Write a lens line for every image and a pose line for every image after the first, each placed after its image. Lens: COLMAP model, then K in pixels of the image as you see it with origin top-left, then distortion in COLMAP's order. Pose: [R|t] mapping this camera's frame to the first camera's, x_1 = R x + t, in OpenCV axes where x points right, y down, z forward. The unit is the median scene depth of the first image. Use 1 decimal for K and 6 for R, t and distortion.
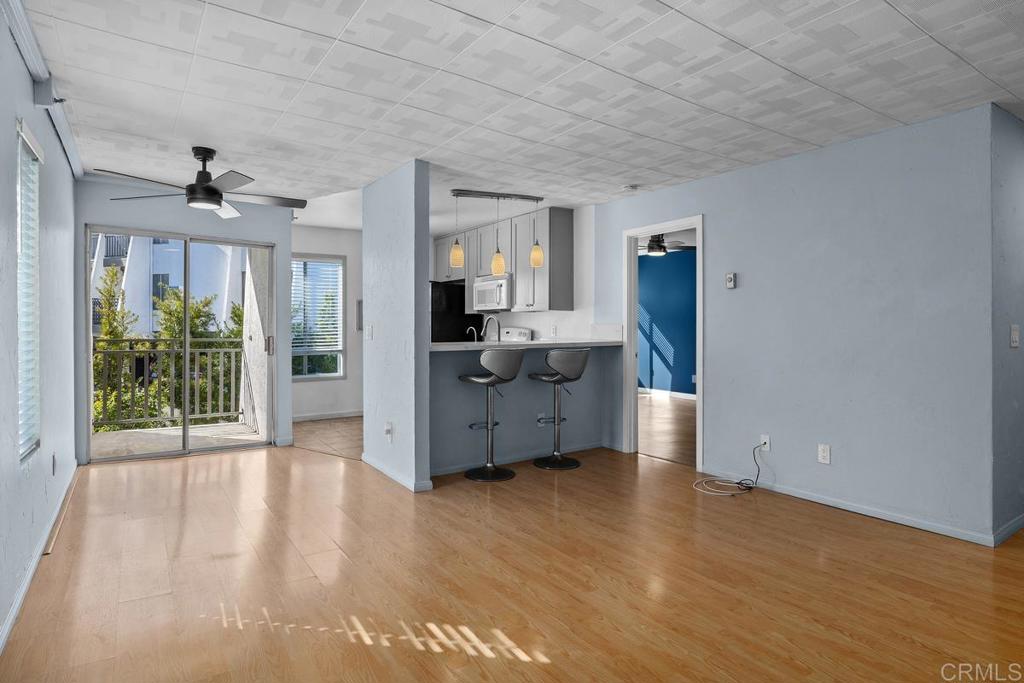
lens RADIAL K [[547.3, 0, 512.6], [0, 547.3, 328.5], [0, 0, 1]] dist [-0.031183, -0.000504]
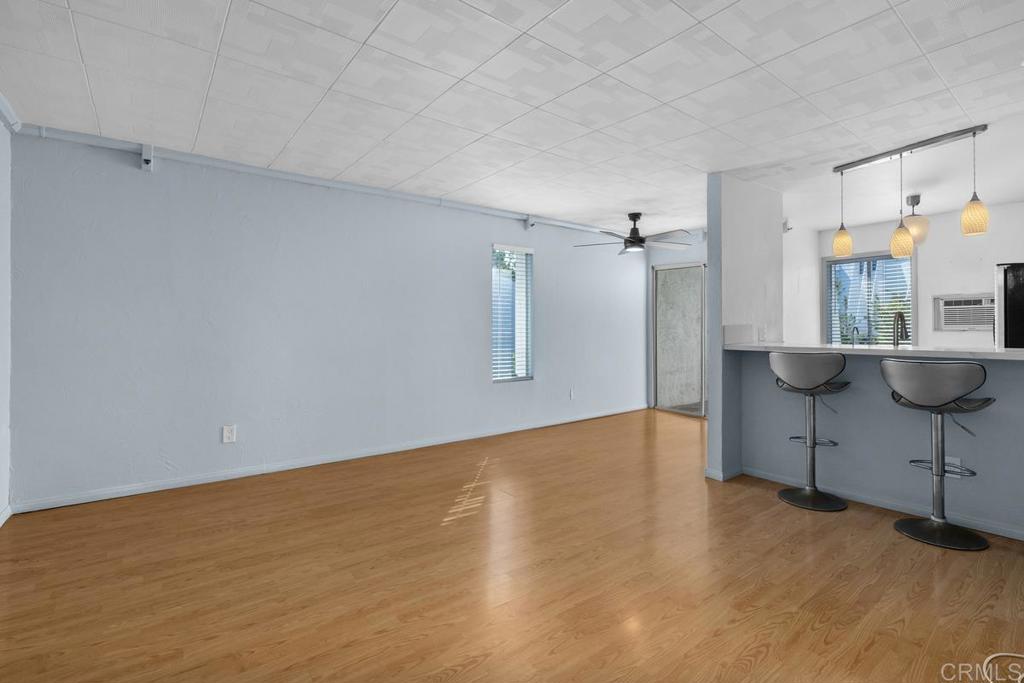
lens RADIAL K [[467.9, 0, 512.3], [0, 467.9, 325.6], [0, 0, 1]] dist [-0.001062, -0.000435]
pose [[0.058959, -0.005951, -0.998243, 0.763651], [-0.004659, 0.999970, -0.006236, 0.003418], [0.998250, 0.005018, 0.058929, 0.566235]]
